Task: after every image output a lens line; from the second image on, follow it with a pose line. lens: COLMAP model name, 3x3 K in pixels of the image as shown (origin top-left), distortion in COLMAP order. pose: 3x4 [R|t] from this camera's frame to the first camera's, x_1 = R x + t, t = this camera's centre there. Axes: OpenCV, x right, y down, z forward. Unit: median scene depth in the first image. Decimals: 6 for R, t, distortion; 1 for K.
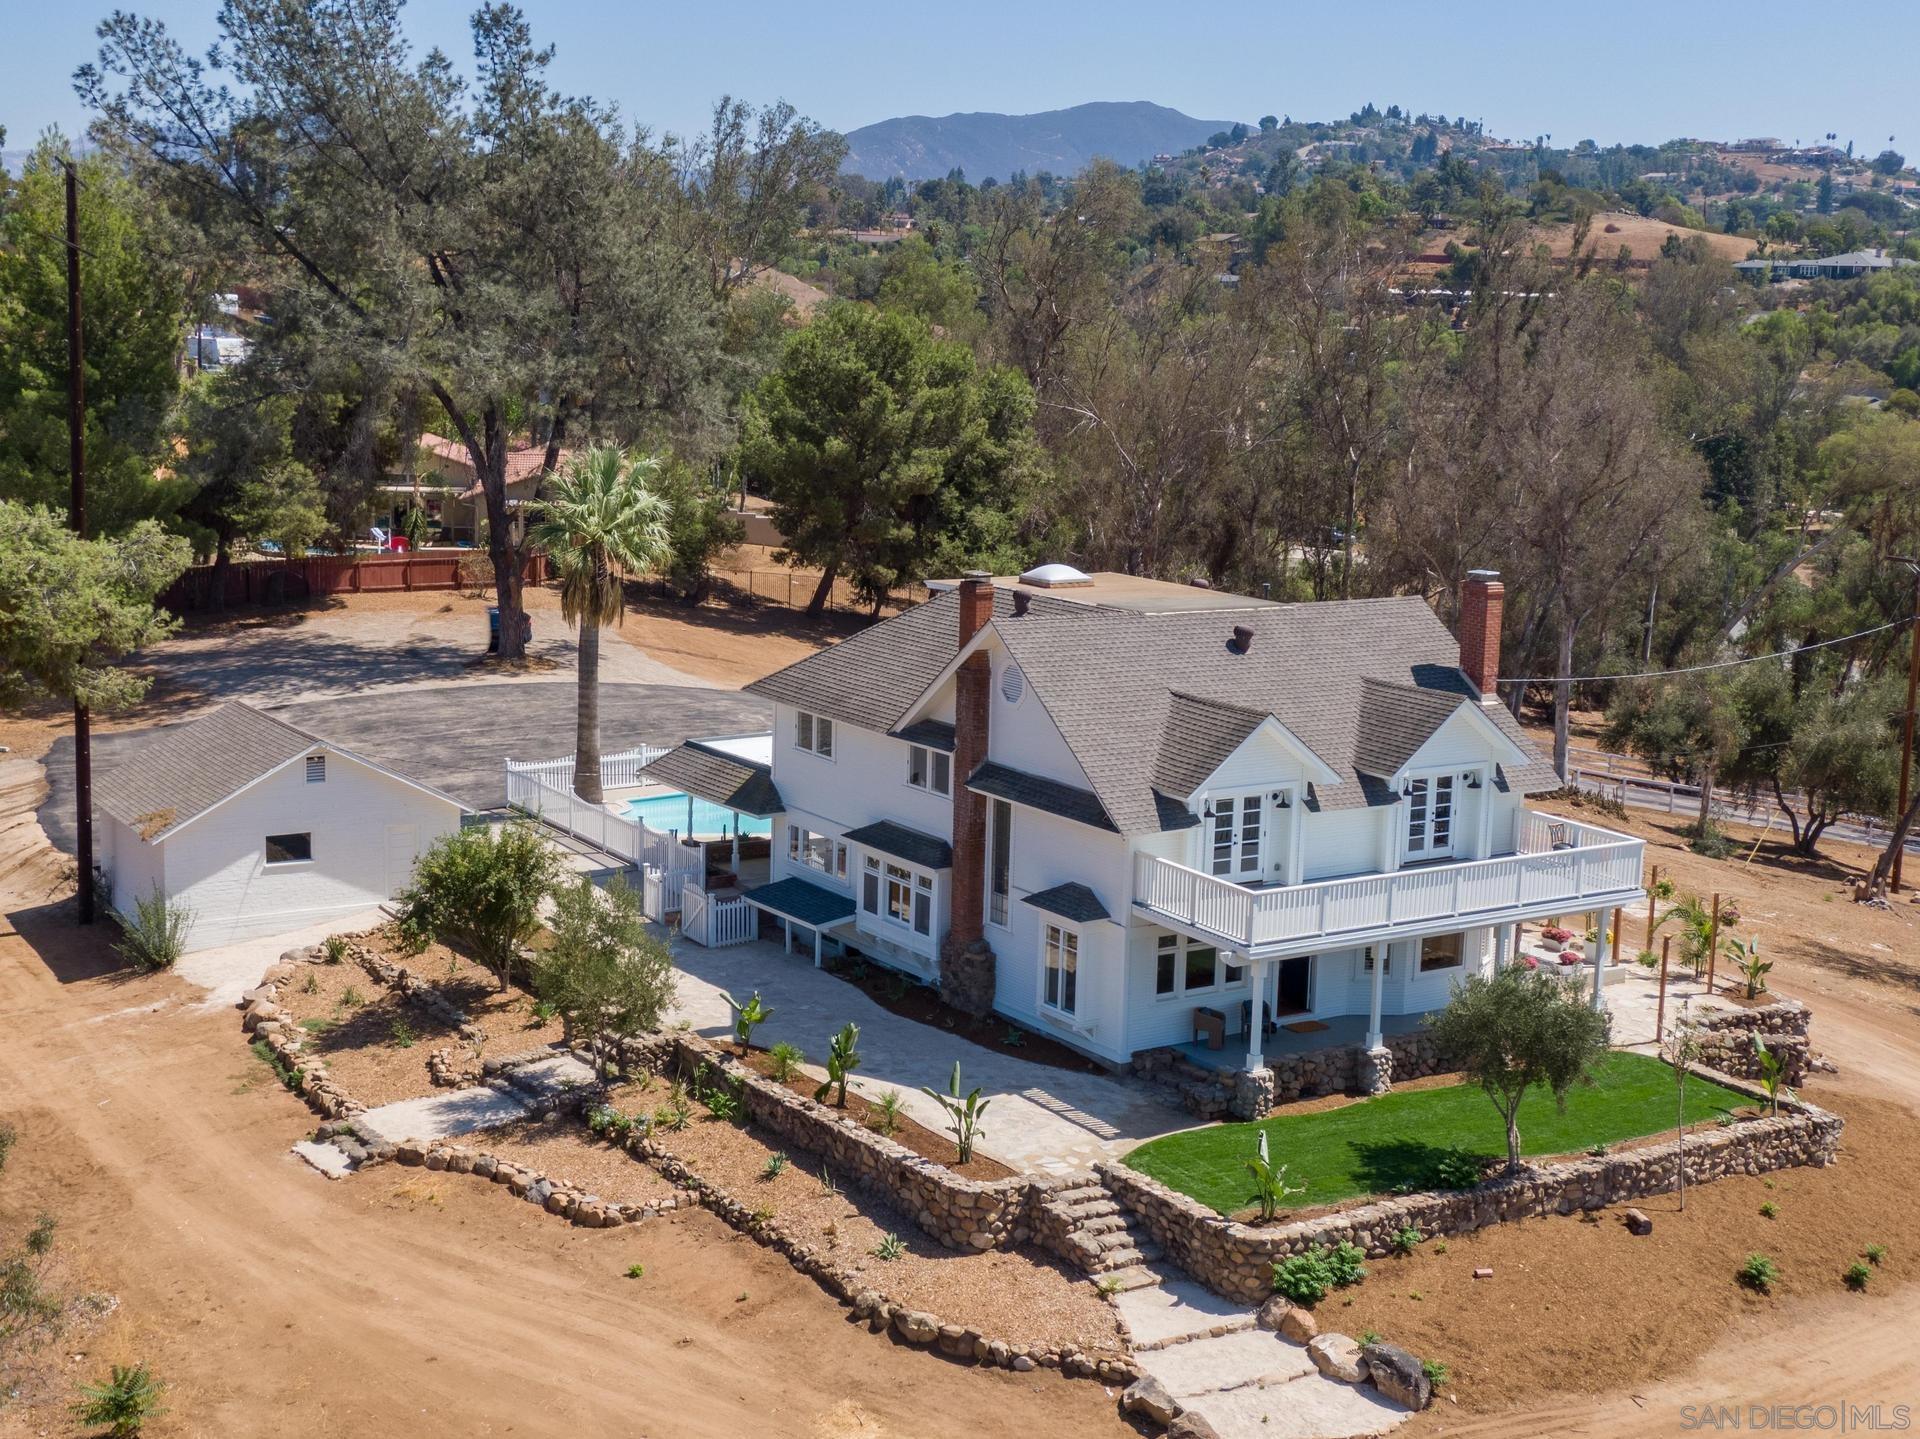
lens RADIAL K [[2599.1, 0, 960.0], [0, 2599.1, 719.5], [0, 0, 1]] dist [0.006706, -0.051086]
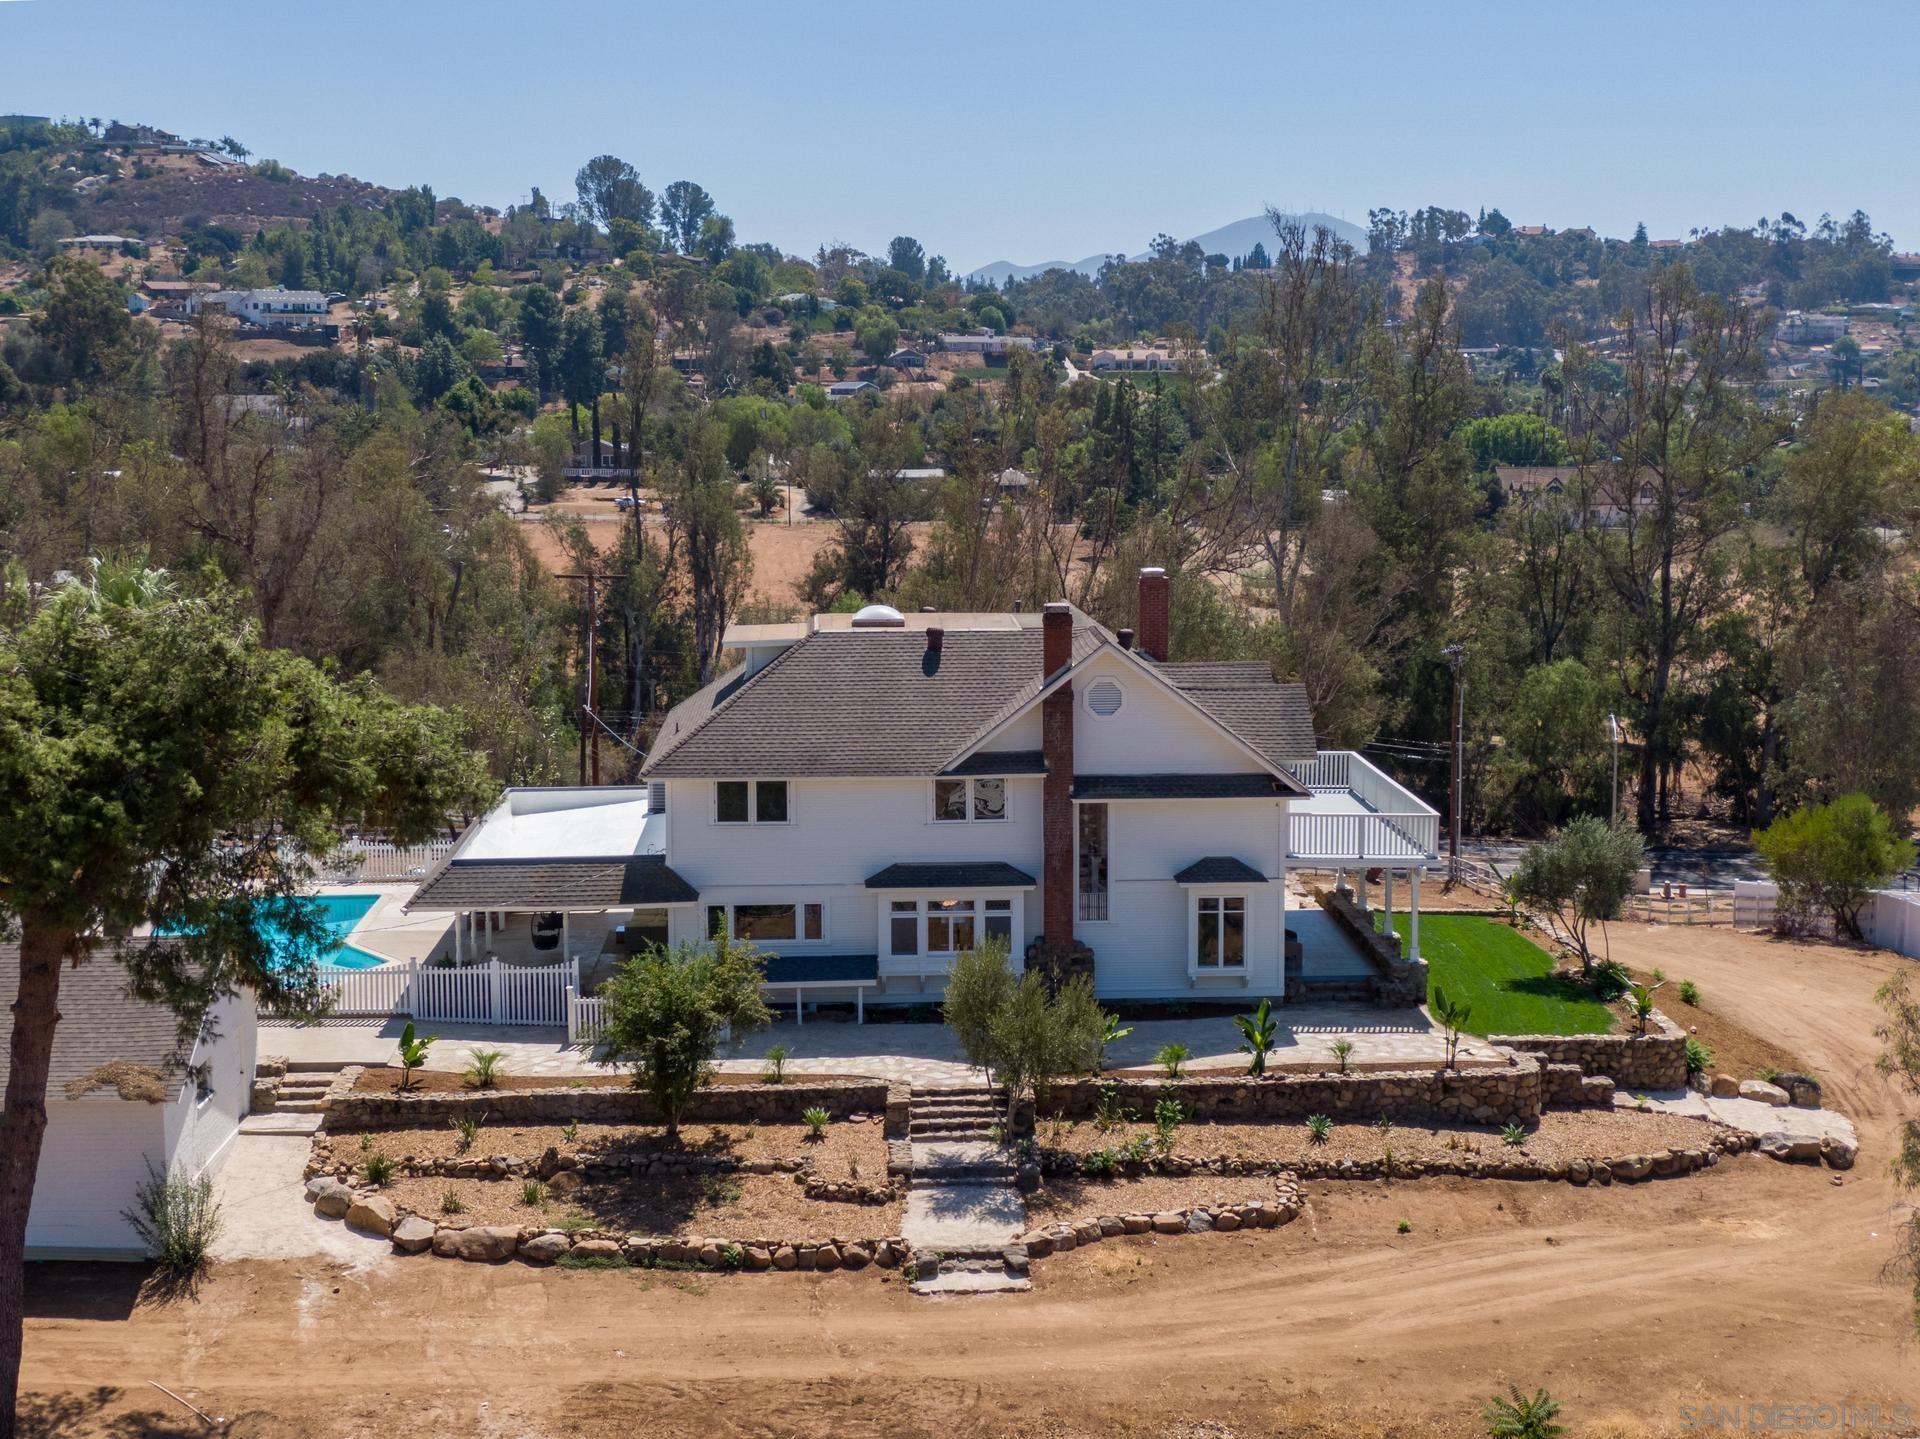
lens RADIAL K [[2669.8, 0, 960.0], [0, 2669.8, 719.5], [0, 0, 1]] dist [-0.008346, 0.053556]
pose [[0.510971, -0.137560, 0.848520, -0.969261], [0.156646, 0.985485, 0.065434, -0.088567], [-0.845204, 0.099482, 0.525103, 0.449732]]
